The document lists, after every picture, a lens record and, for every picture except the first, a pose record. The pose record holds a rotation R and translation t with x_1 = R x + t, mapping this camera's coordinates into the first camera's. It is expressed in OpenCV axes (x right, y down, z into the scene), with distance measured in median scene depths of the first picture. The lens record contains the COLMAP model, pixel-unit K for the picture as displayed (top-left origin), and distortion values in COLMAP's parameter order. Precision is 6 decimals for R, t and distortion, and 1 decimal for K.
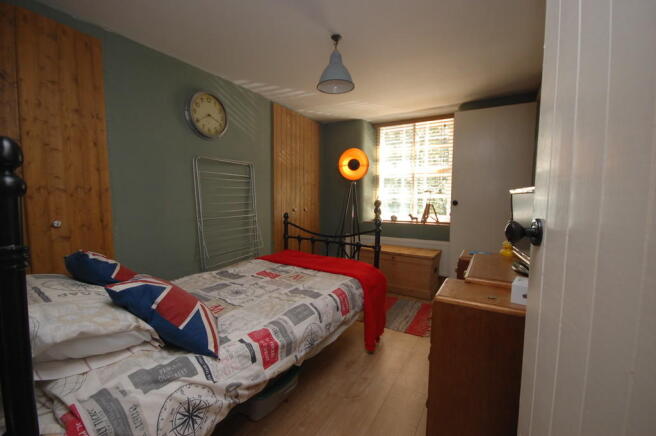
lens RADIAL K [[286.4, 0, 326.6], [0, 286.4, 221.4], [0, 0, 1]] dist [0.001003, -0.014184]
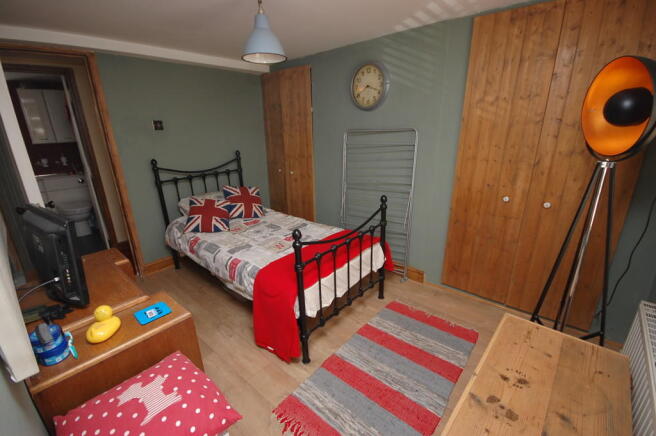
lens RADIAL K [[286.4, 0, 326.6], [0, 286.4, 221.4], [0, 0, 1]] dist [0.001003, -0.014184]
pose [[-0.204946, 0.304611, -0.930166, 0.942846], [-0.056869, 0.945027, 0.322008, -0.301260], [0.977120, 0.118892, -0.176357, 1.407263]]
